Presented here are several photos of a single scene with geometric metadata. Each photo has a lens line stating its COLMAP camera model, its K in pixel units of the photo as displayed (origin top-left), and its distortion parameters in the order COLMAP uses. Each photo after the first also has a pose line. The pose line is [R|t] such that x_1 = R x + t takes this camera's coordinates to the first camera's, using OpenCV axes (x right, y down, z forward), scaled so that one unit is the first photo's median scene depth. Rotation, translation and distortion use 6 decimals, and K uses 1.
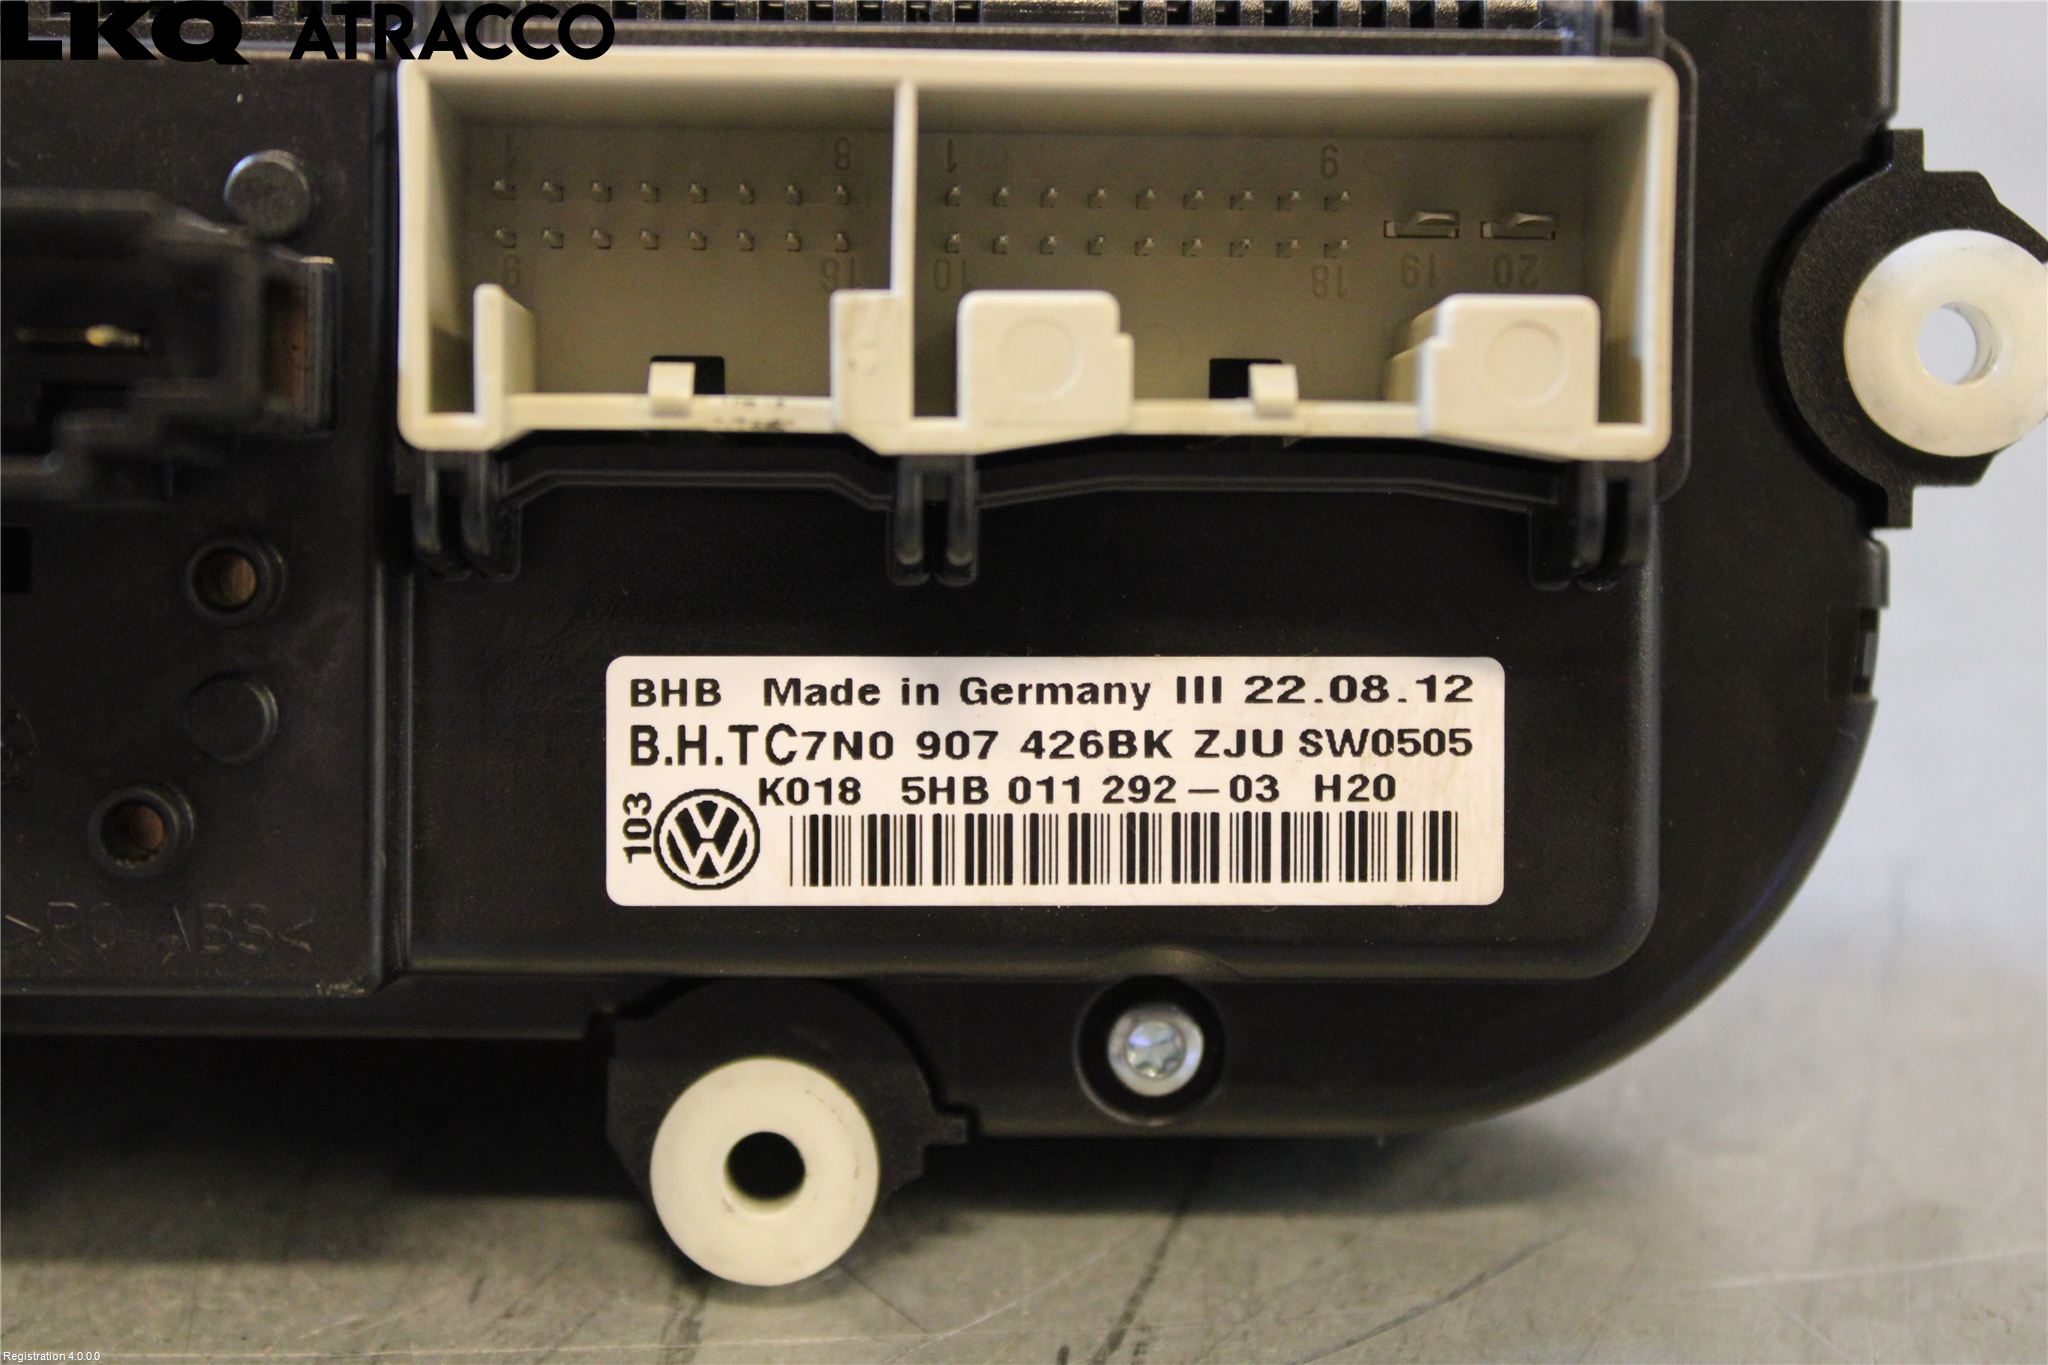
lens RADIAL K [[4115.1, 0, 1024.6], [0, 4115.1, 687.9], [0, 0, 1]] dist [-0.077438, 0.000000]
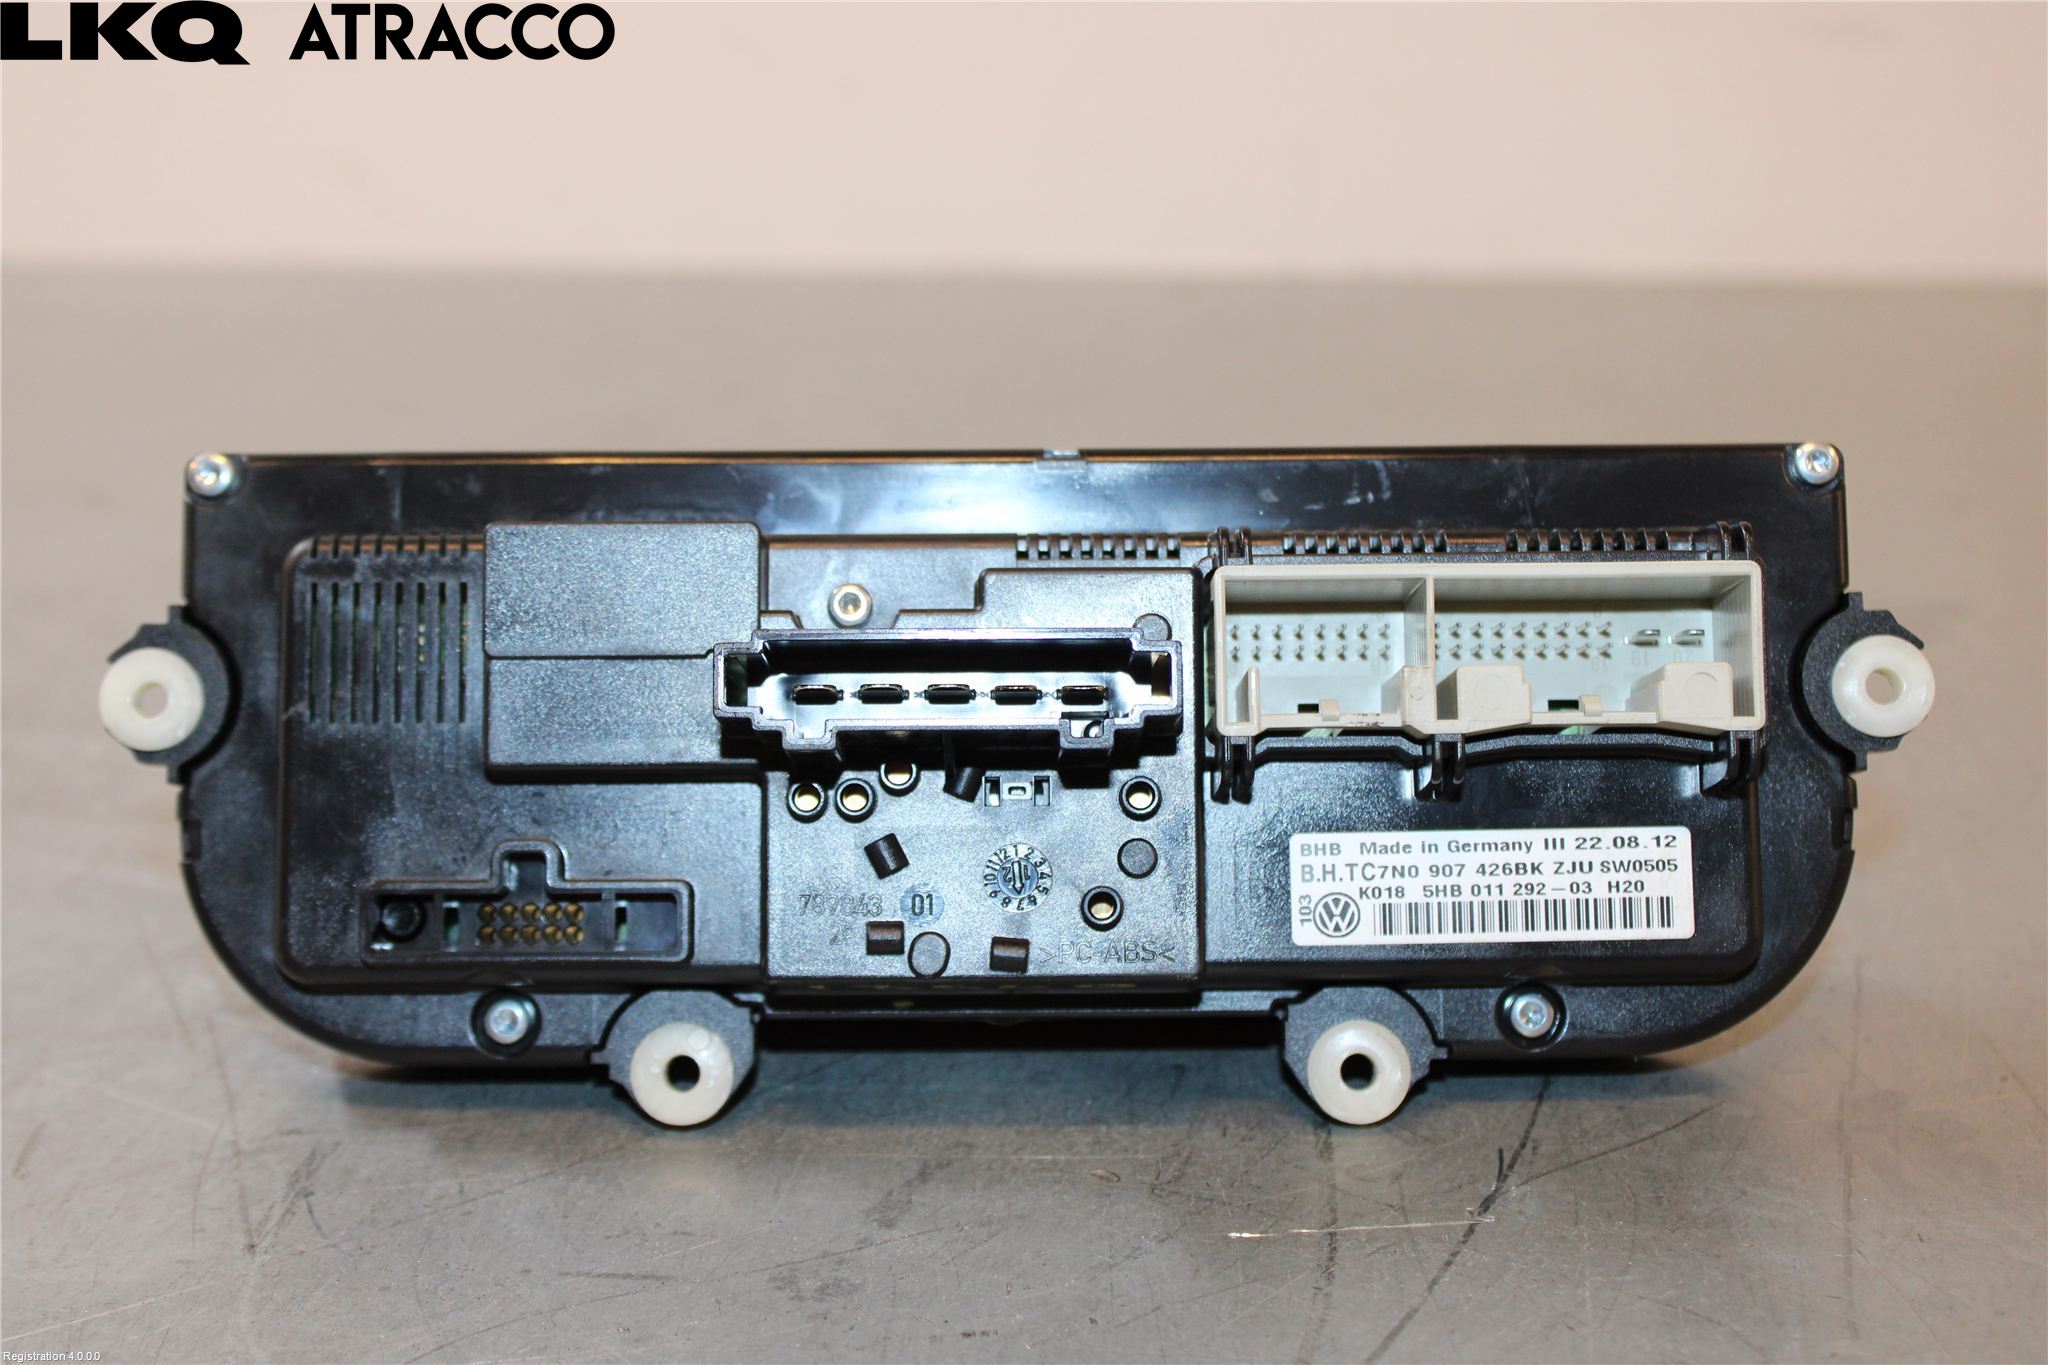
lens RADIAL K [[3060.6, 0, 1022.1], [0, 3060.6, 676.6], [0, 0, 1]] dist [-0.044351, 0.000000]
pose [[0.999646, -0.020194, -0.017349, -0.216004], [0.017614, 0.990310, -0.137755, 0.134100], [0.019963, 0.137401, 0.990314, -0.662753]]
